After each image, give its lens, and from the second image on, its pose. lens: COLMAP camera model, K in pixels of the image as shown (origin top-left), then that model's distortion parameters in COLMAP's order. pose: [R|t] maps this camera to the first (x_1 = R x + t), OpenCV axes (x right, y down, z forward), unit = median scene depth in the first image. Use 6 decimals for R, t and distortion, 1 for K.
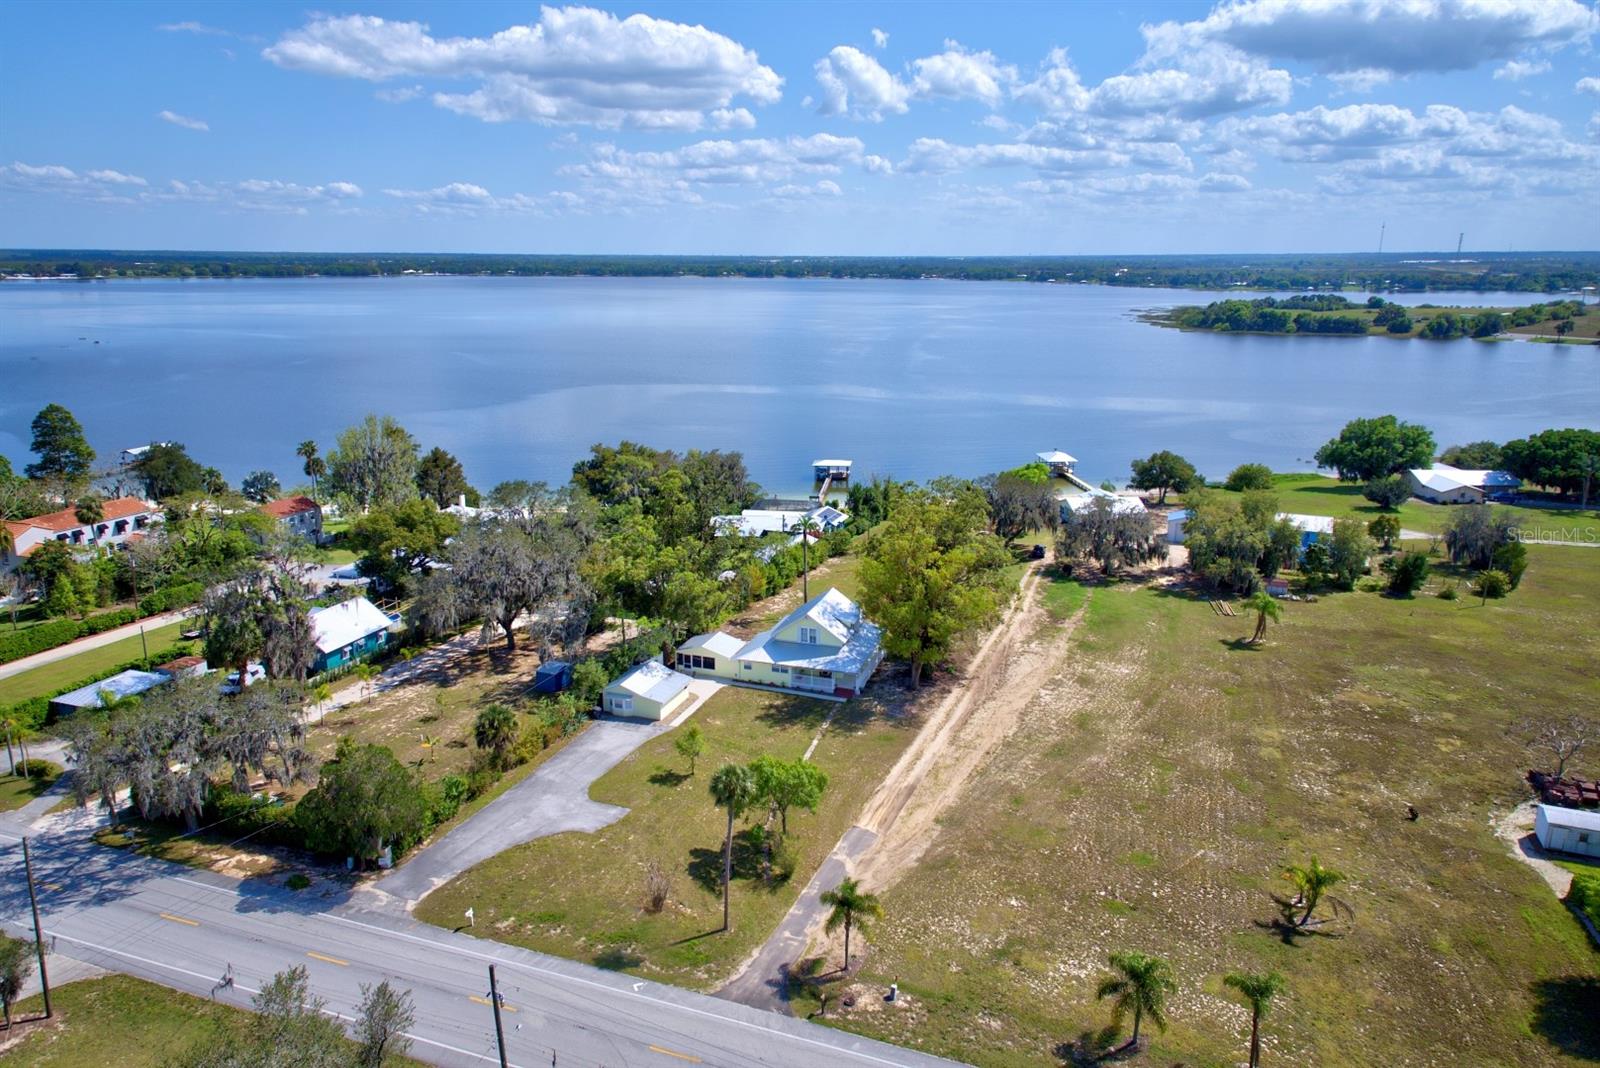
lens RADIAL K [[1082.0, 0, 798.7], [0, 1082.0, 529.4], [0, 0, 1]] dist [0.066370, -0.033594]
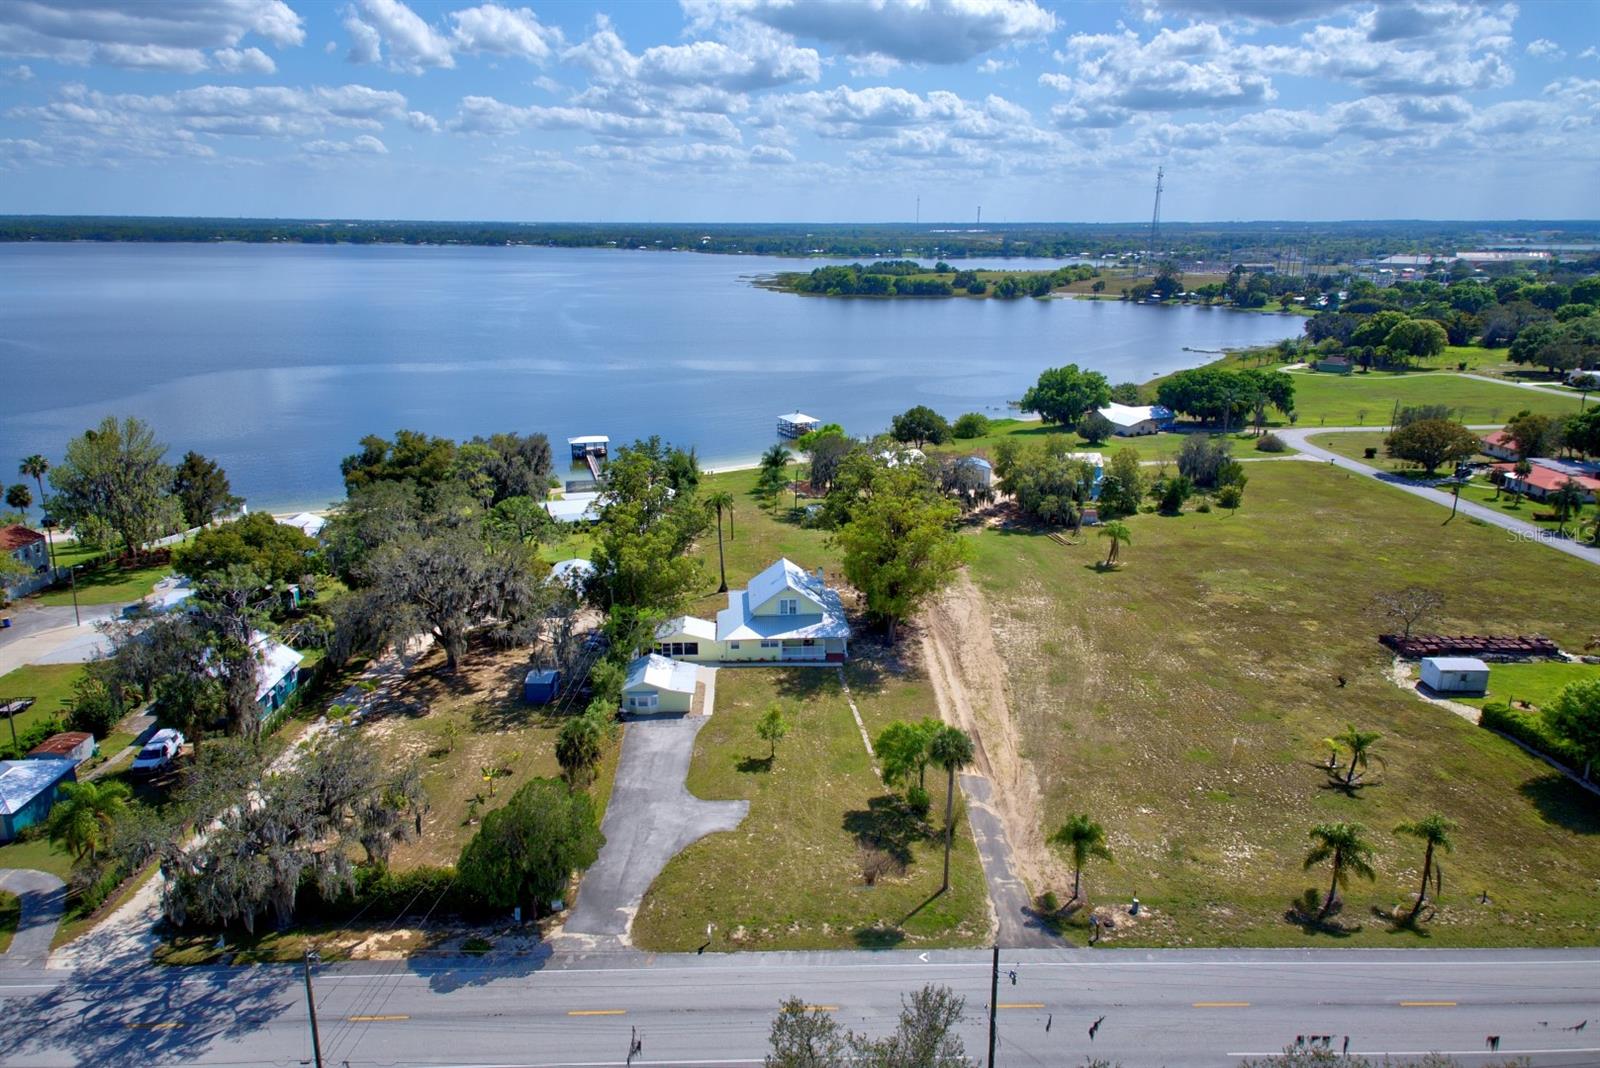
lens RADIAL K [[1082.0, 0, 803.9], [0, 1082.0, 538.6], [0, 0, 1]] dist [0.066370, -0.033594]
pose [[0.925894, -0.105804, 0.362665, -0.156344], [0.092589, 0.994256, 0.053683, -0.007975], [-0.366262, -0.016126, 0.930372, 0.030669]]
